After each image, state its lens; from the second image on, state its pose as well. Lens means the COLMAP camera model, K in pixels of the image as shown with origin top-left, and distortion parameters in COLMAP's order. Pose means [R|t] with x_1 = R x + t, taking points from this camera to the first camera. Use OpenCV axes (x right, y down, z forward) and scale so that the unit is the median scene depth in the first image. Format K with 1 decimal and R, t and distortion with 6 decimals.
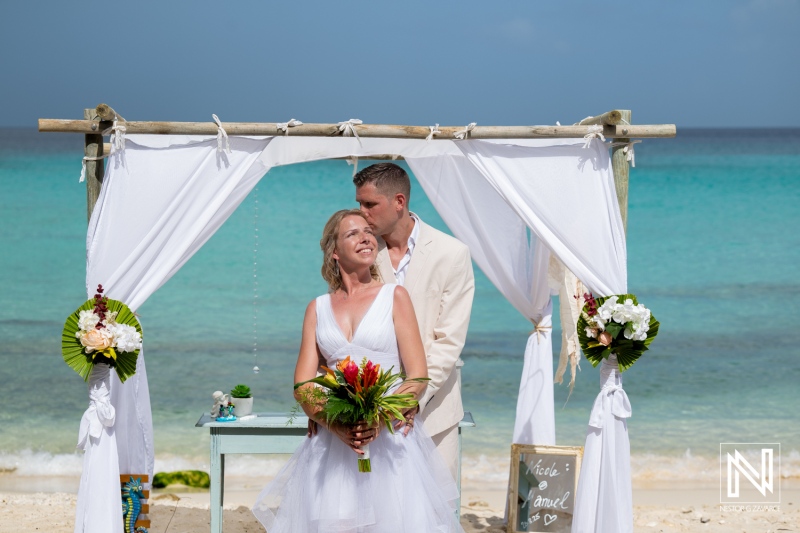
lens RADIAL K [[1894.8, 0, 401.1], [0, 1894.8, 261.6], [0, 0, 1]] dist [0.223844, 0.000000]
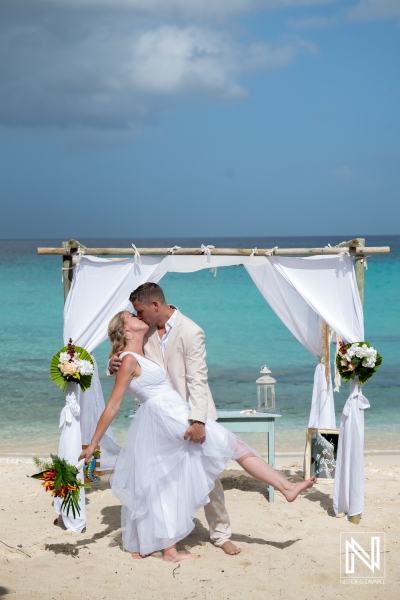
lens RADIAL K [[1198.1, 0, 204.2], [0, 1198.1, 297.3], [0, 0, 1]] dist [0.058889, 0.000000]
pose [[0.998800, -0.007927, -0.048329, 0.024097], [0.006974, 0.999779, -0.019845, -0.003243], [0.048476, 0.019484, 0.998634, -0.134148]]
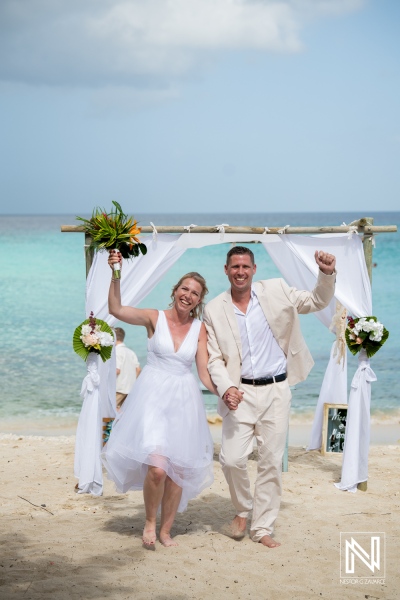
lens RADIAL K [[1315.1, 0, 196.2], [0, 1315.1, 303.9], [0, 0, 1]] dist [0.090074, 0.000000]
pose [[0.996437, -0.000383, -0.084345, 0.057030], [0.000278, 0.999999, -0.001258, 0.006510], [0.084345, 0.001231, 0.996436, -0.305235]]
